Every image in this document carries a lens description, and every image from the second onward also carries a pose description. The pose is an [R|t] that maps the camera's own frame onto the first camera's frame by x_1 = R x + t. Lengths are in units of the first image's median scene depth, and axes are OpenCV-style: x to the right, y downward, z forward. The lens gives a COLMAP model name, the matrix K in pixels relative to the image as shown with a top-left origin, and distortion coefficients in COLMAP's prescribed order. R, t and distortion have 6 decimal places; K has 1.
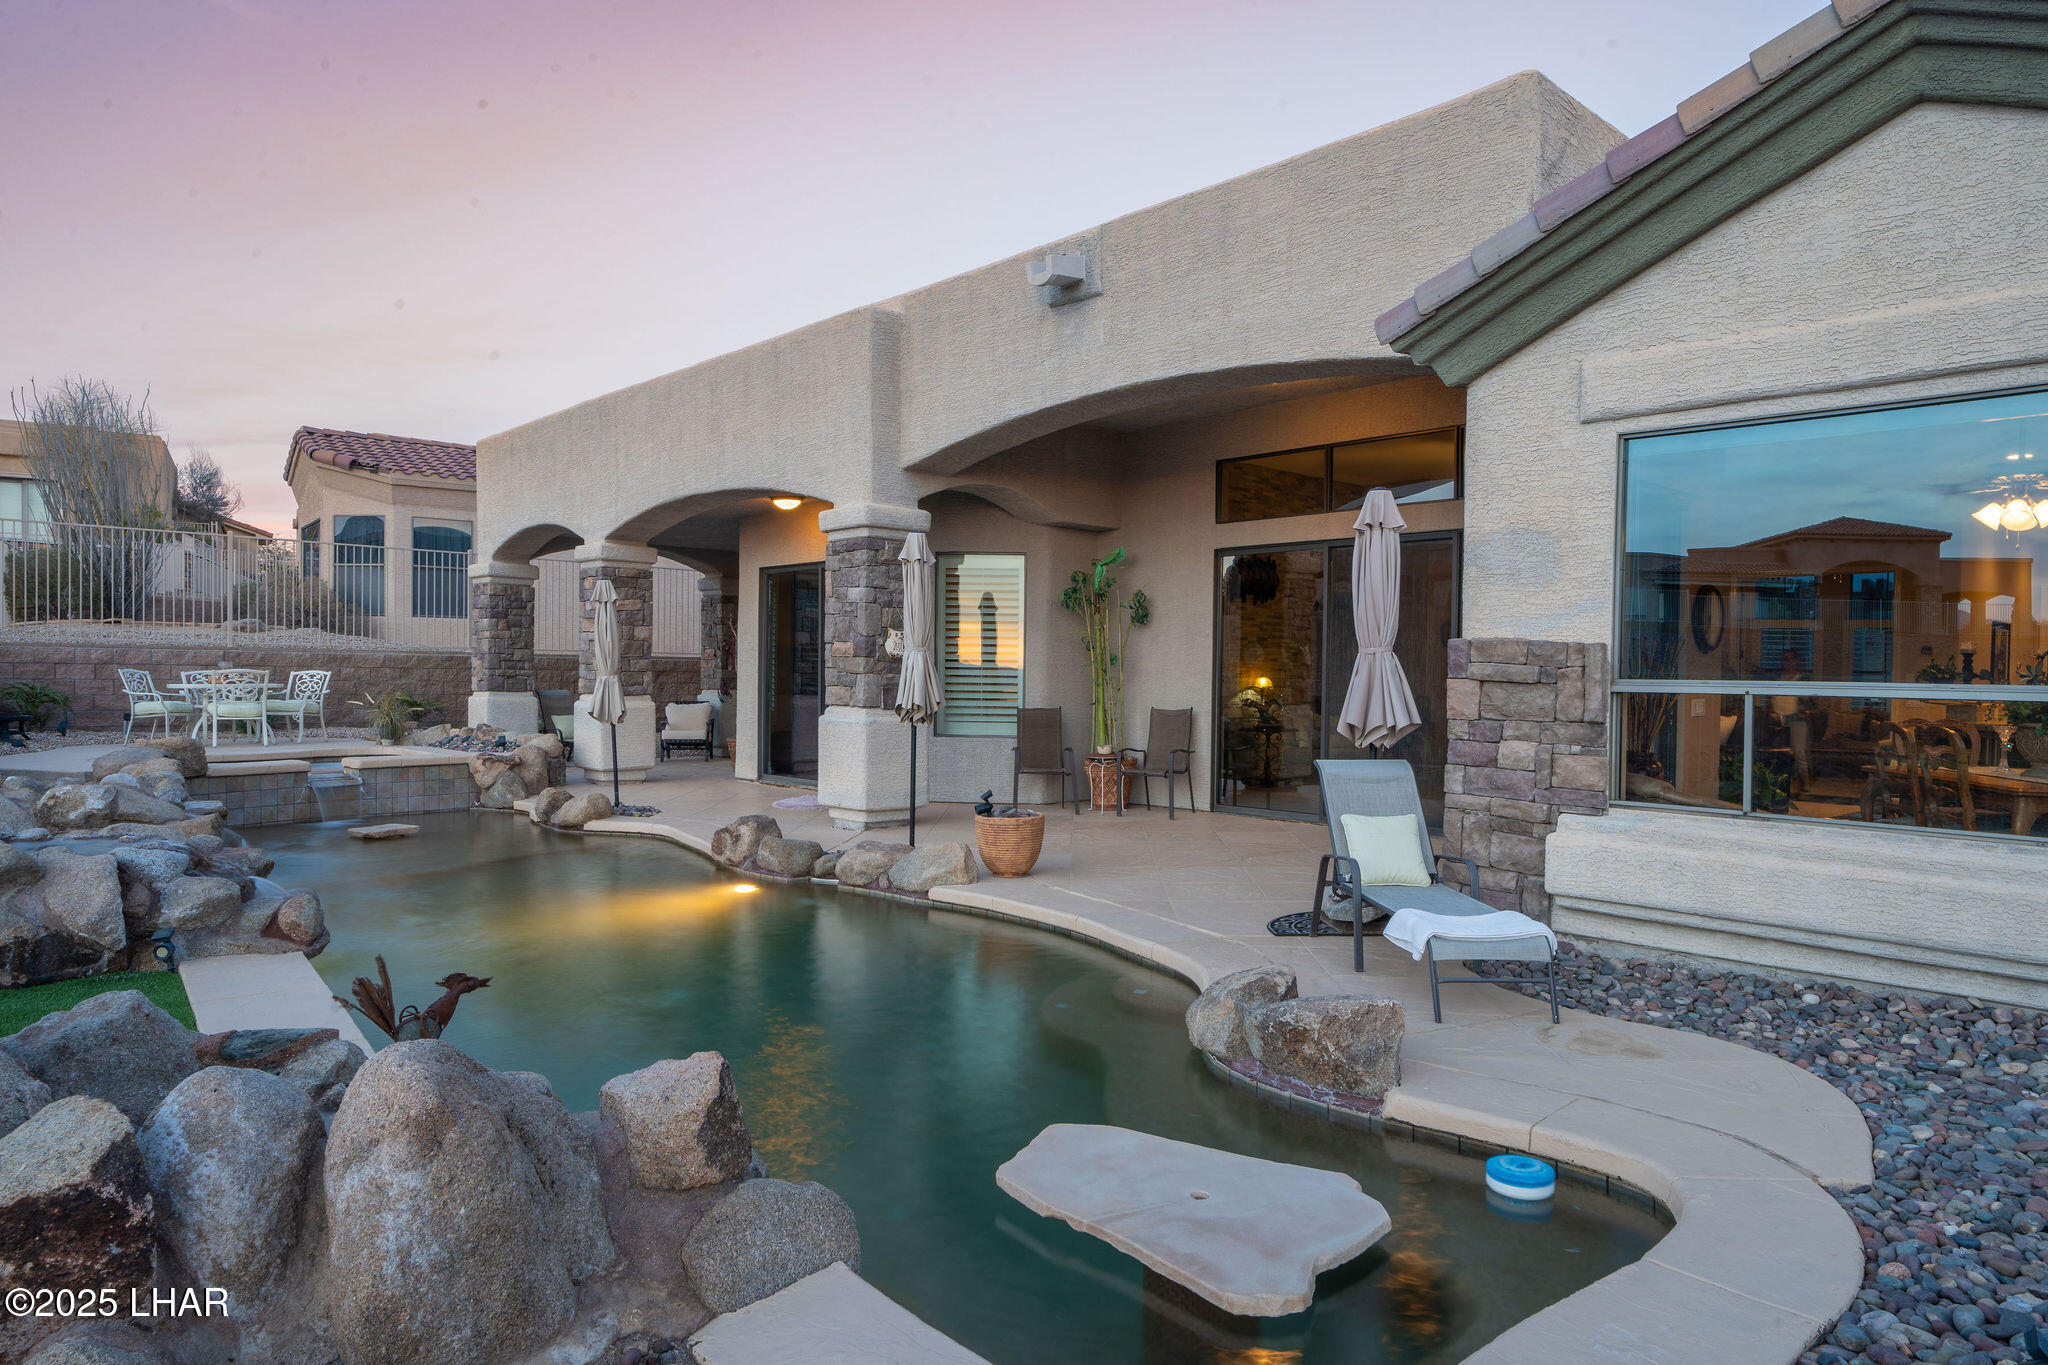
lens RADIAL K [[1268.8, 0, 1034.4], [0, 1268.8, 701.5], [0, 0, 1]] dist [0.001906, -0.000943]
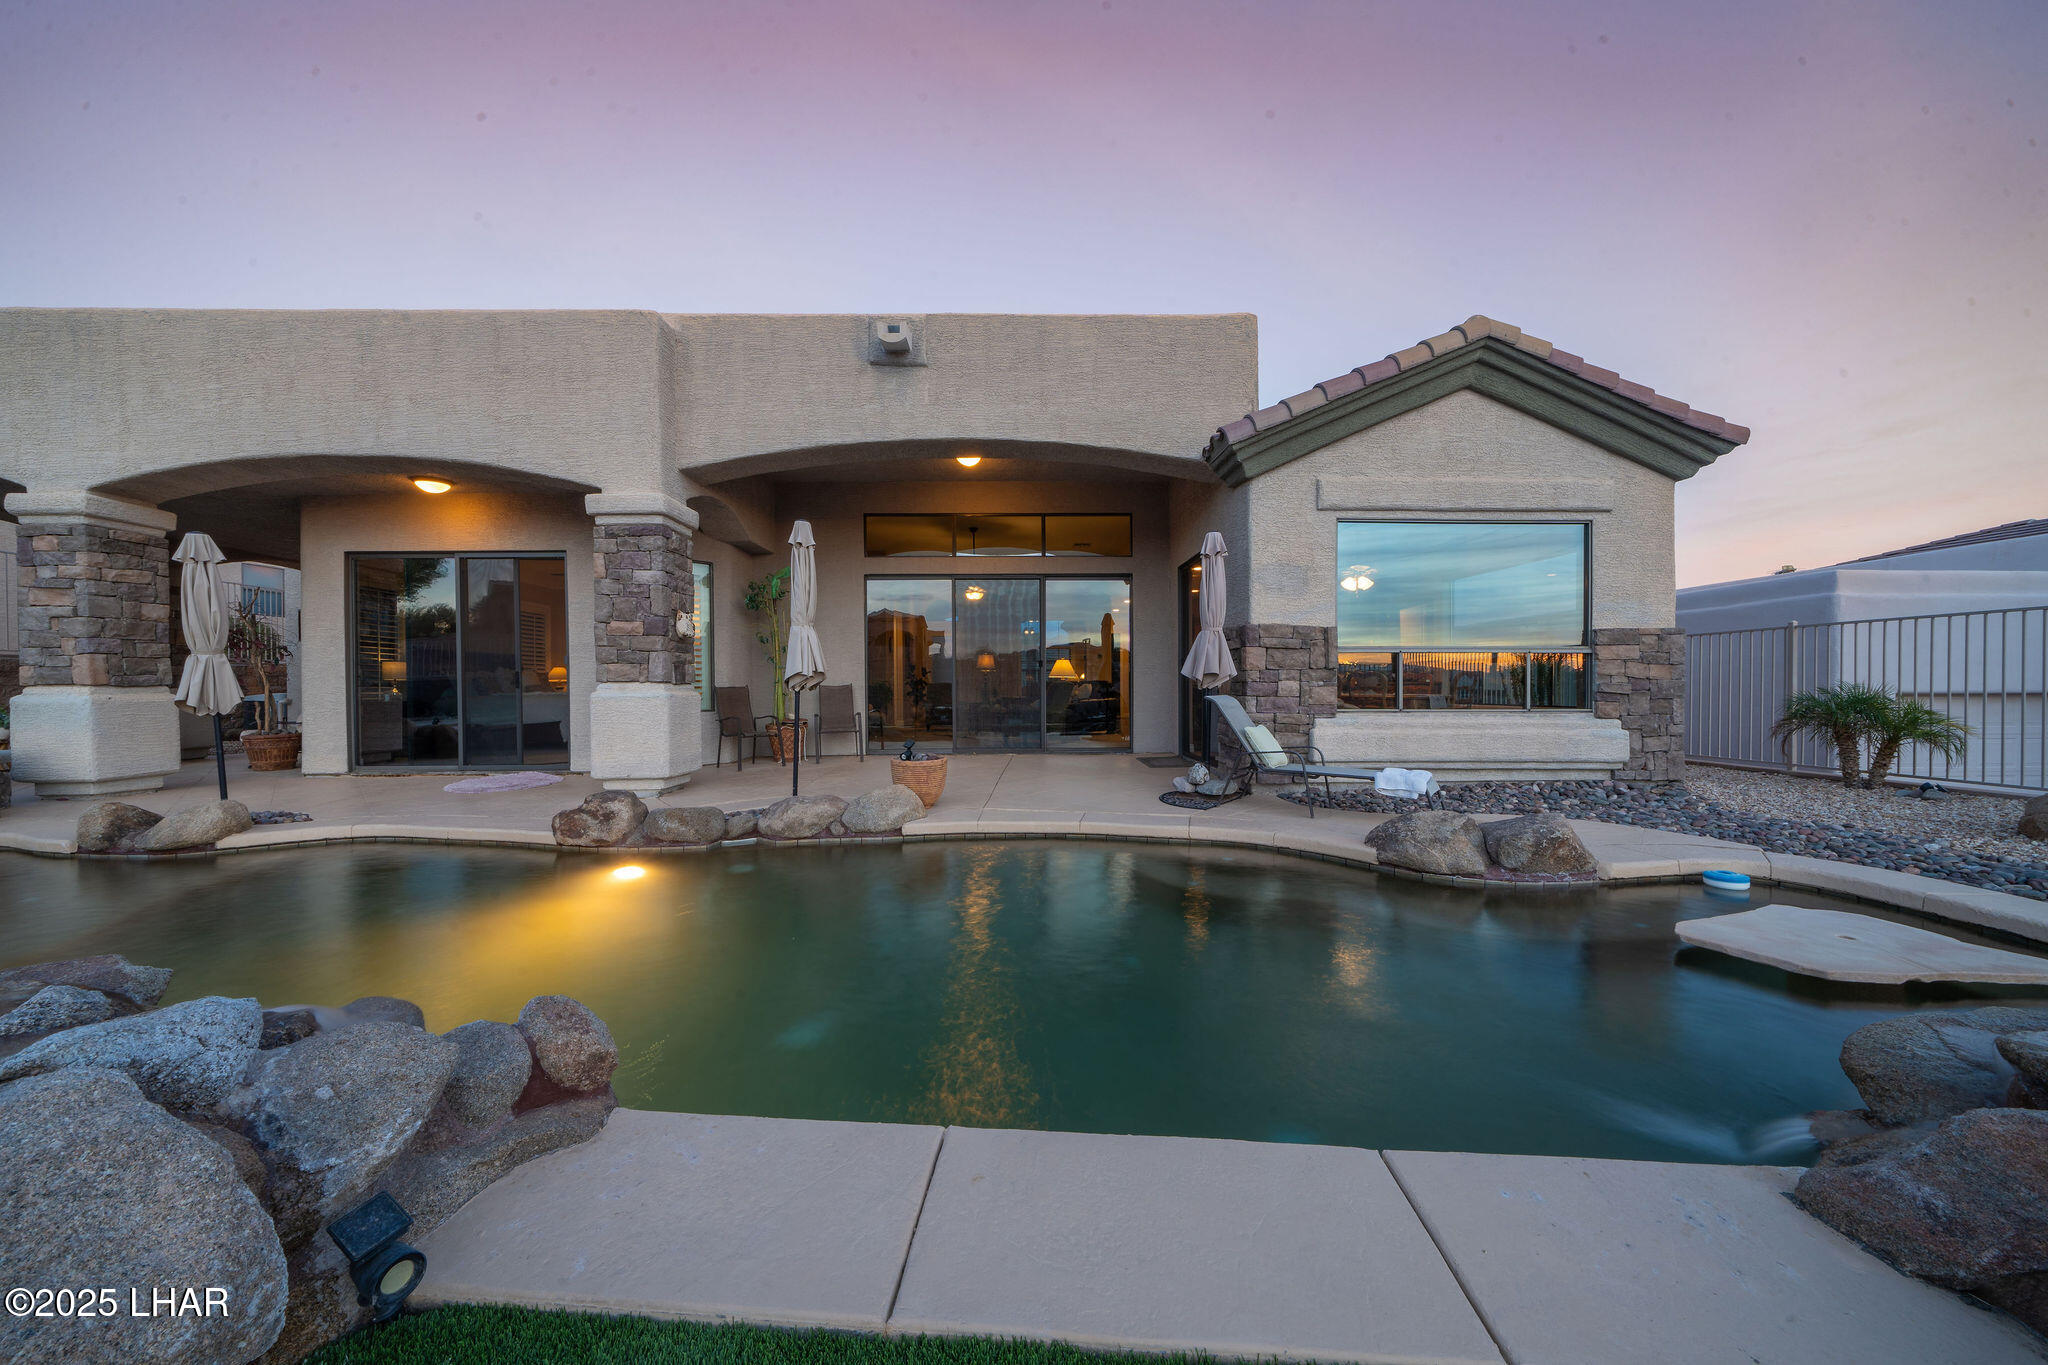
lens RADIAL K [[687.1, 0, 1019.2], [0, 687.1, 694.7], [0, 0, 1]] dist [-0.007152, 0.000199]
pose [[0.666434, -0.023255, 0.745201, -0.559571], [0.029363, 0.999557, 0.004934, 0.032261], [-0.744986, 0.018593, 0.666821, 0.588907]]
